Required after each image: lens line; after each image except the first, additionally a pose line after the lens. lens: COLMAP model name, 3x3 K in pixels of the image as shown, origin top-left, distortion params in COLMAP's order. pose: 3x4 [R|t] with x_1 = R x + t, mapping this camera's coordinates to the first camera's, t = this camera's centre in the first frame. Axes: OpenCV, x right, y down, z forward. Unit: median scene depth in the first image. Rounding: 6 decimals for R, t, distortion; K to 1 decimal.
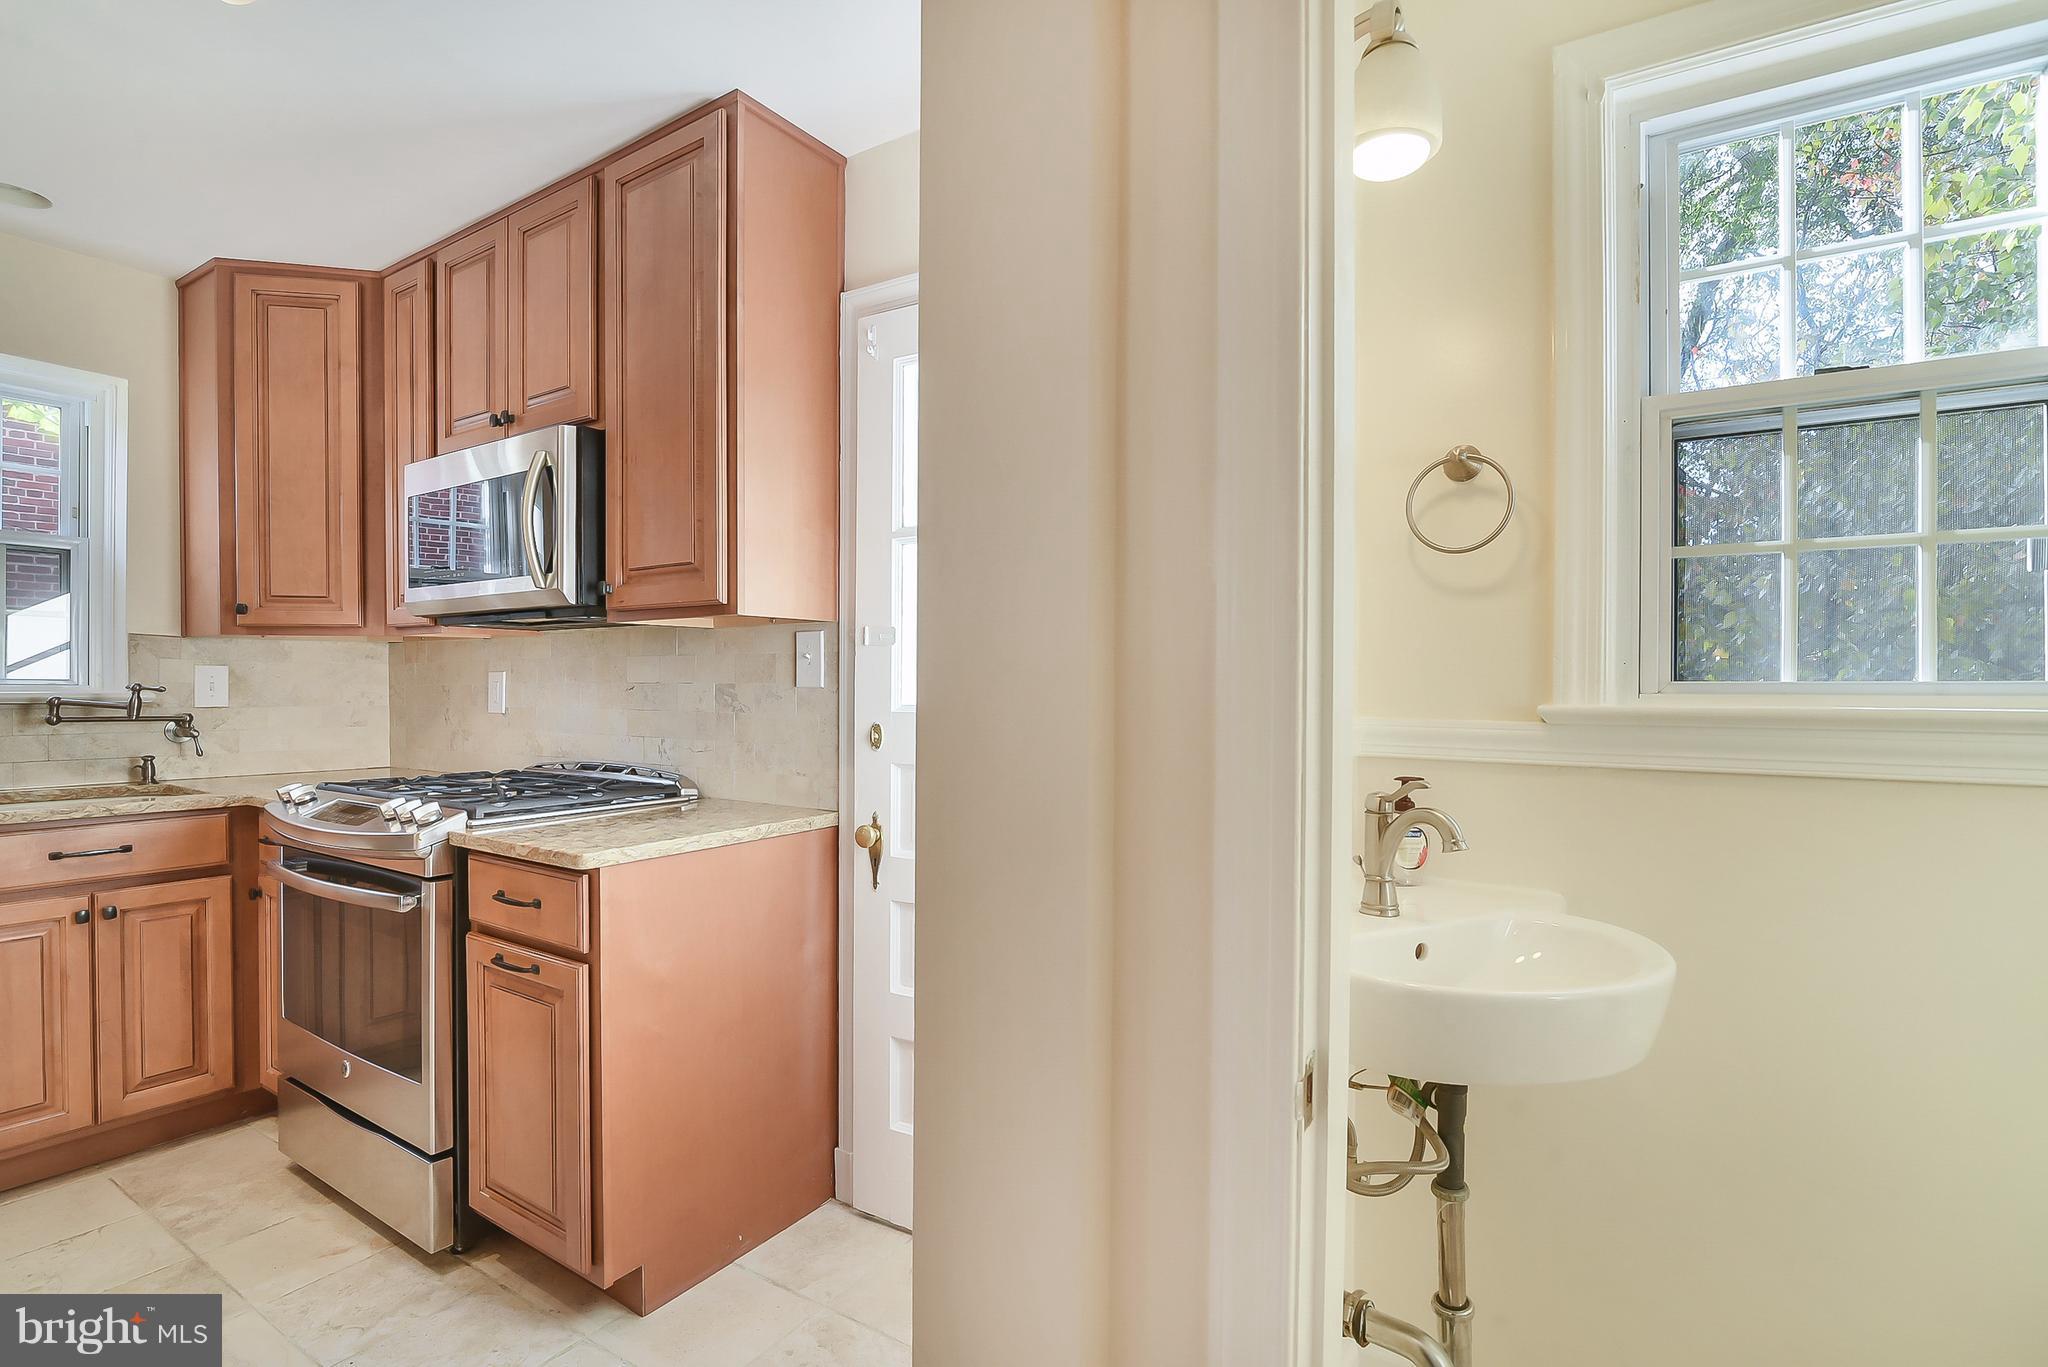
lens RADIAL K [[966.5, 0, 1019.1], [0, 966.5, 705.2], [0, 0, 1]] dist [-0.002288, -0.009788]
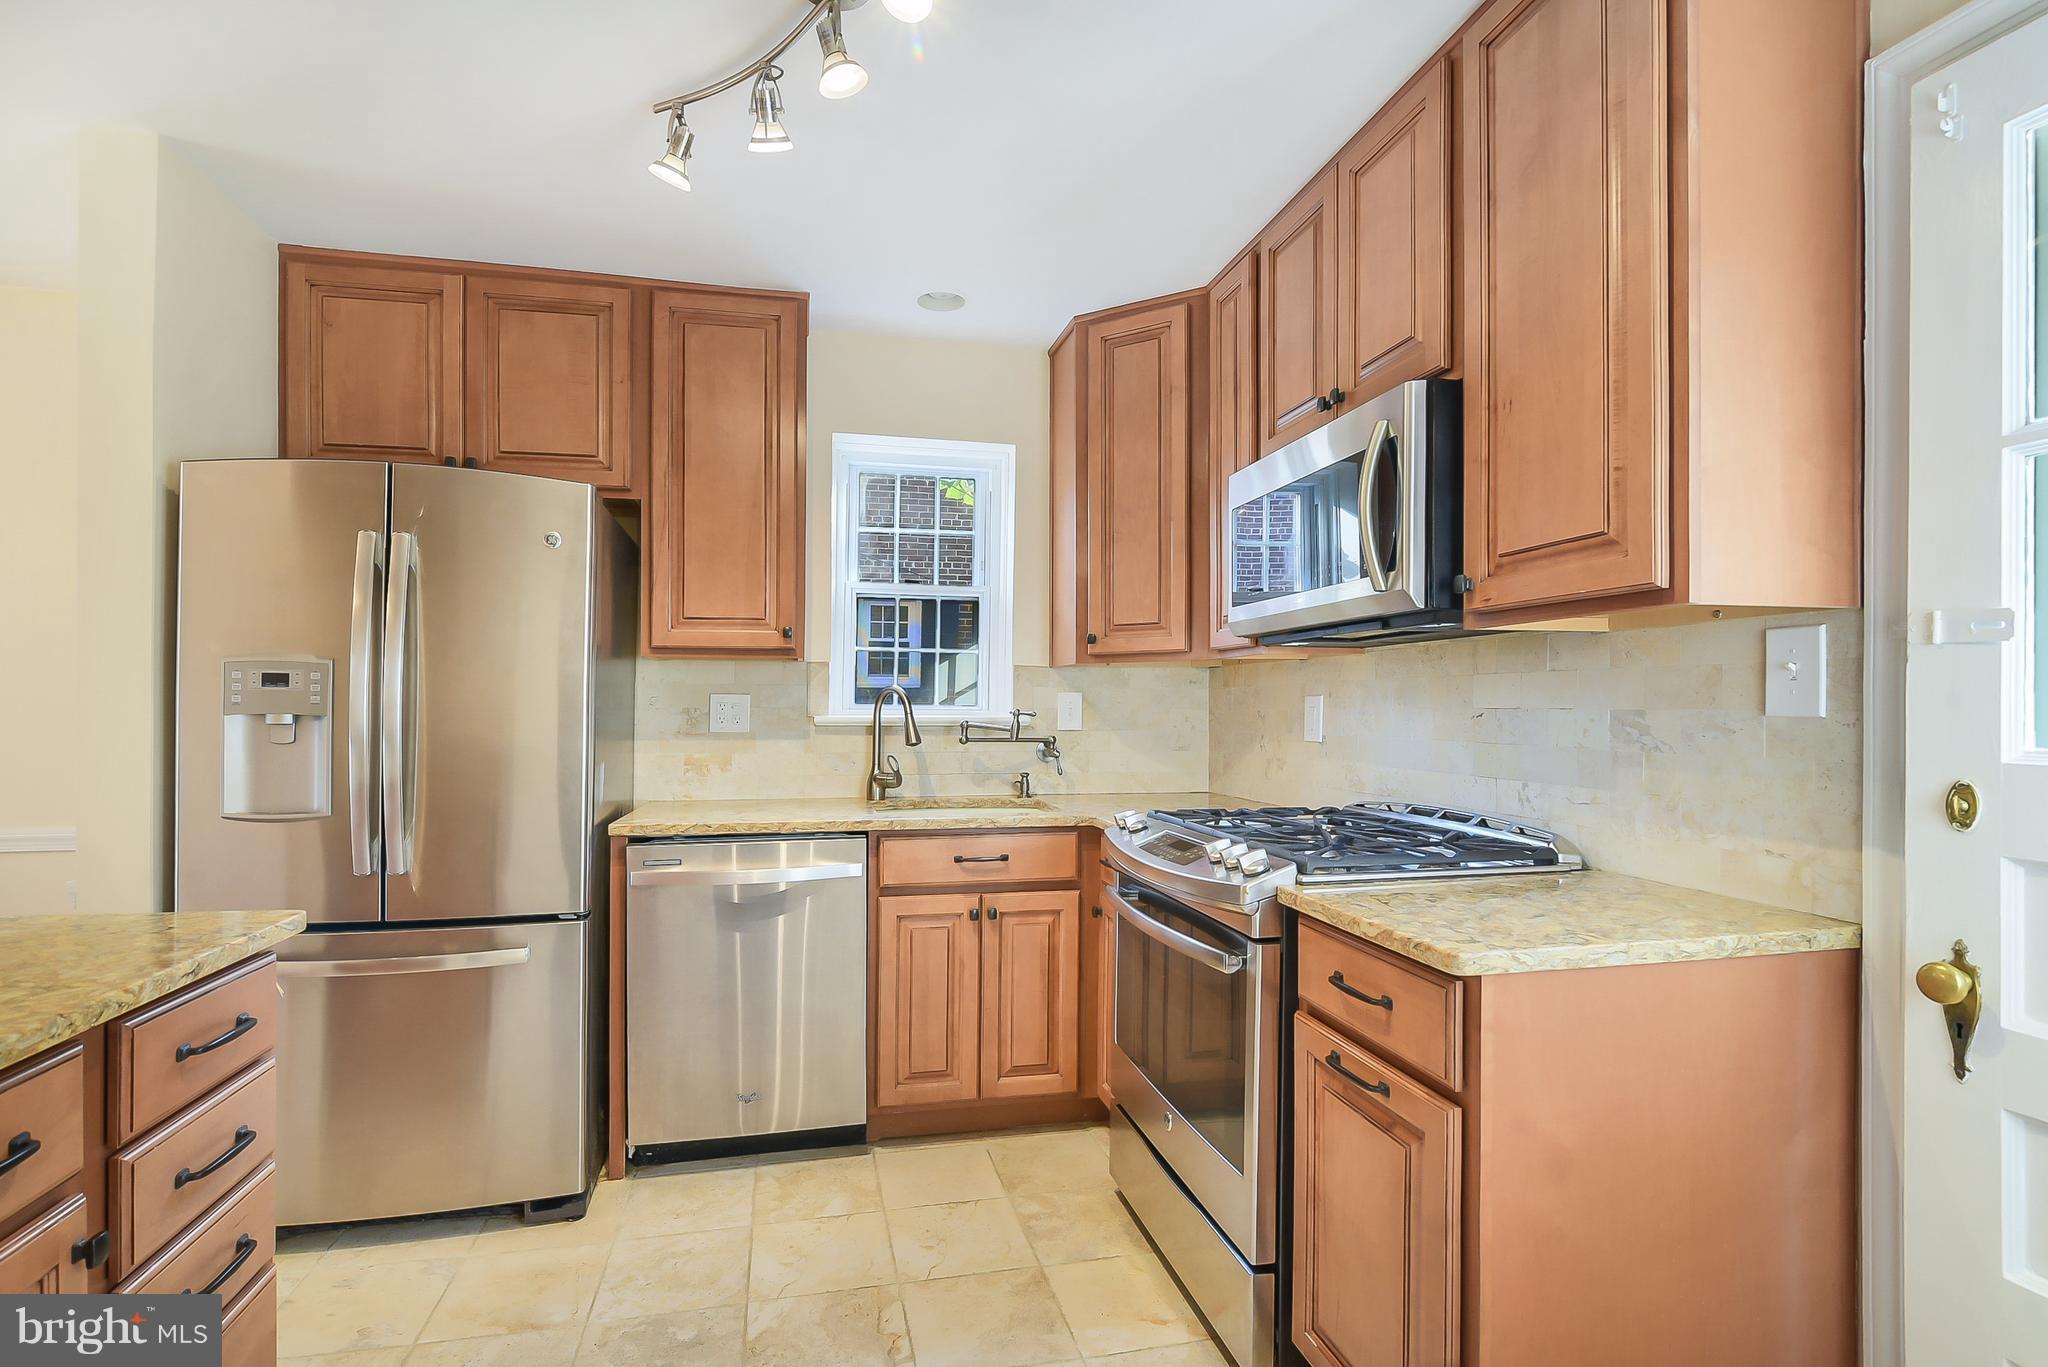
lens RADIAL K [[966.5, 0, 1019.1], [0, 966.5, 705.2], [0, 0, 1]] dist [-0.002288, -0.009788]
pose [[0.723219, -0.002205, -0.690615, -0.147209], [-0.014614, 0.999722, -0.018495, -0.006694], [0.690464, 0.023468, 0.722986, 0.198873]]
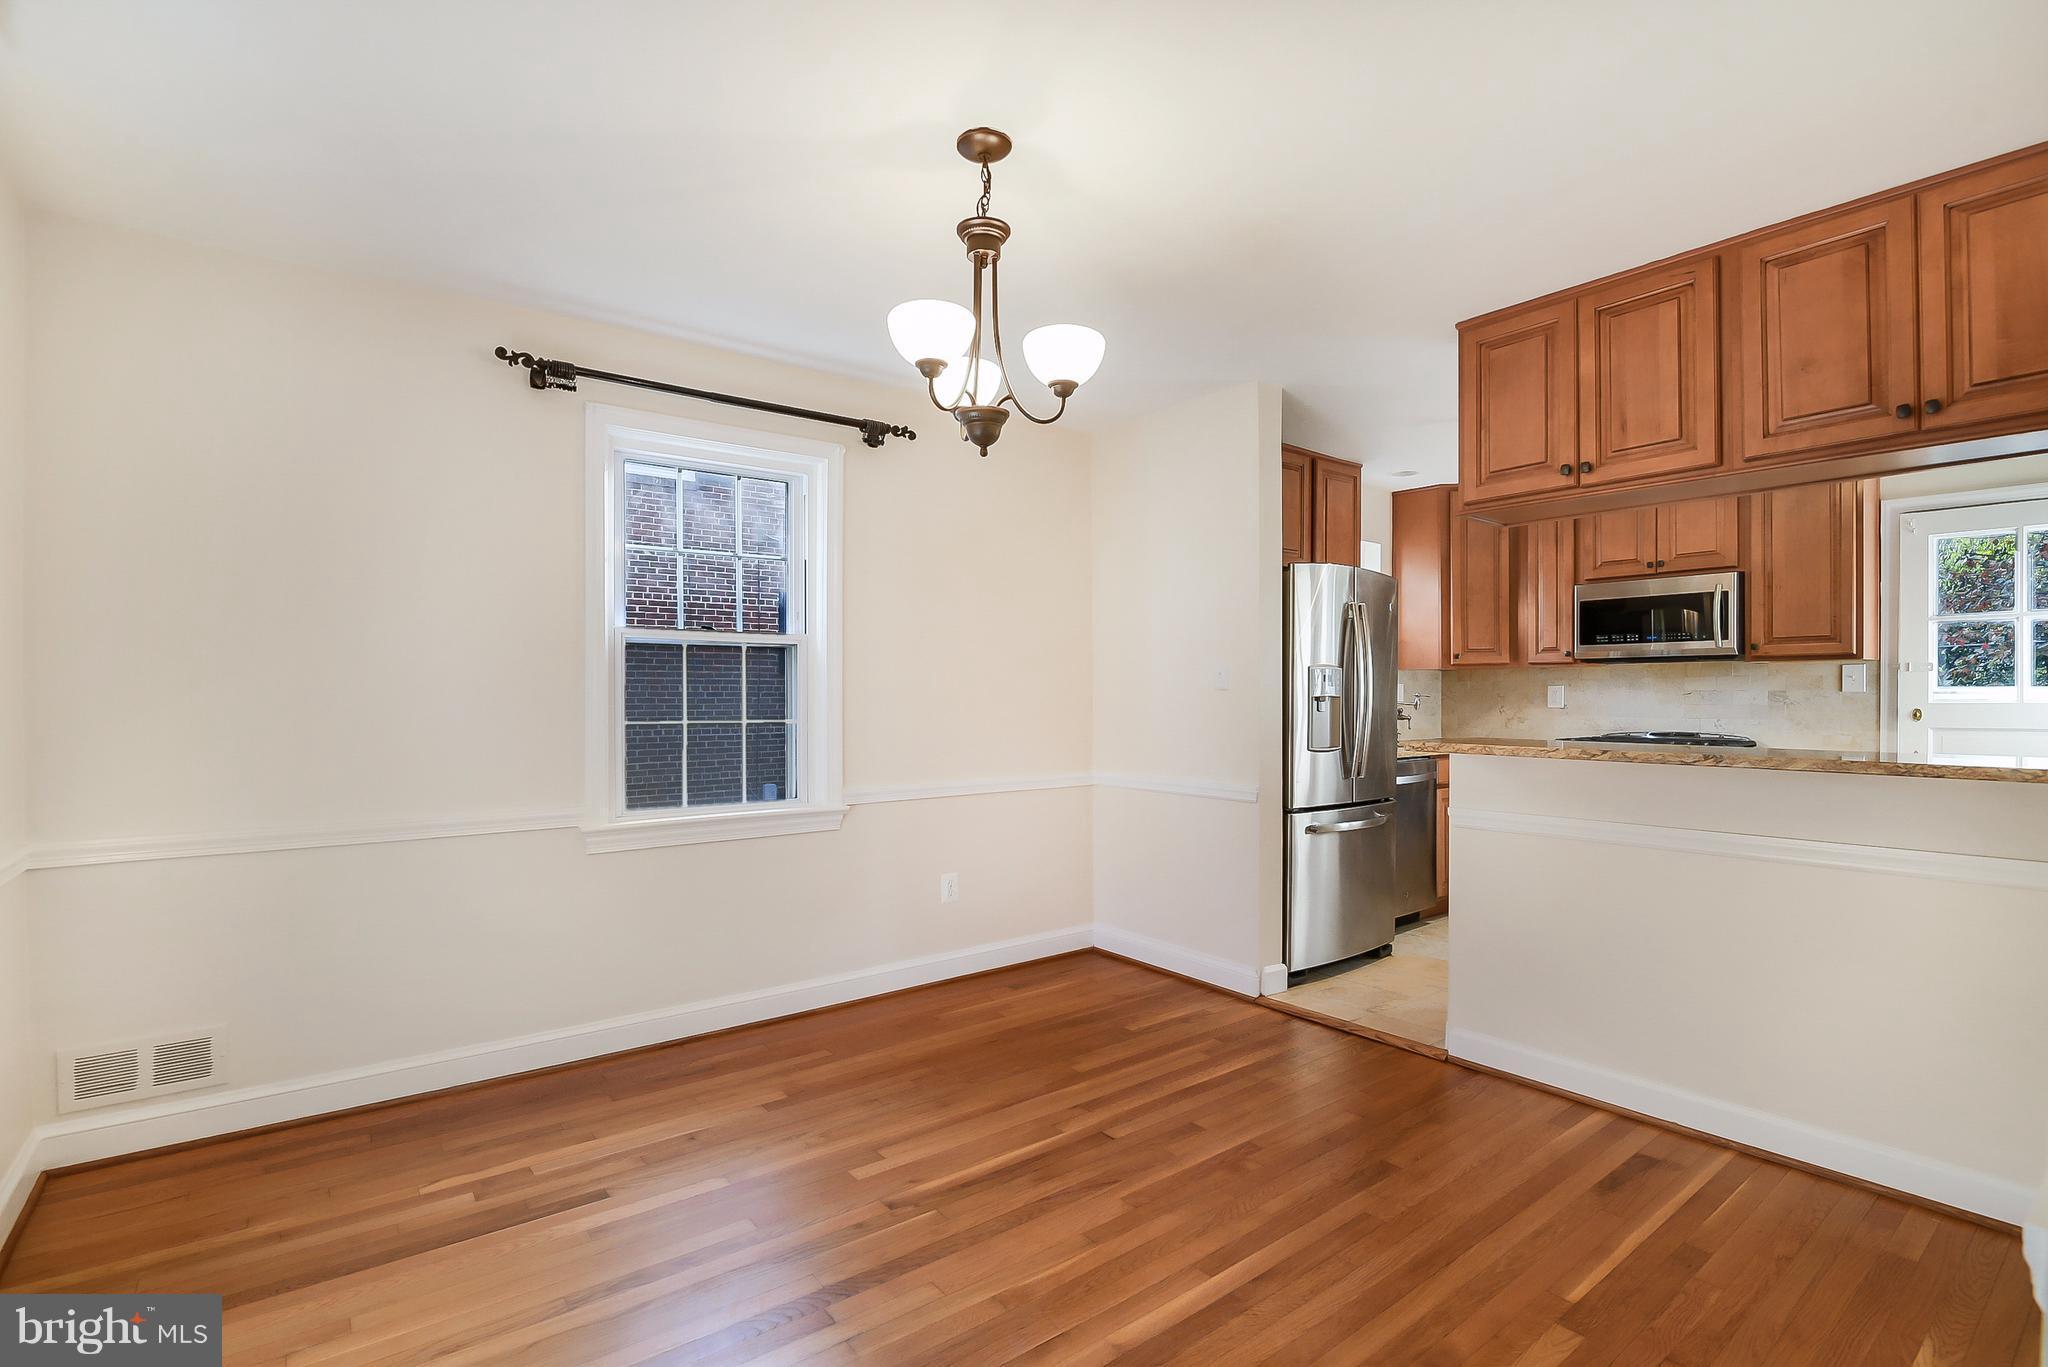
lens RADIAL K [[966.5, 0, 1019.1], [0, 966.5, 705.2], [0, 0, 1]] dist [-0.002288, -0.009788]
pose [[0.947782, -0.002599, -0.318907, -1.203855], [-0.002244, 0.999888, -0.014820, 0.042497], [0.318910, 0.014762, 0.947670, -1.439242]]
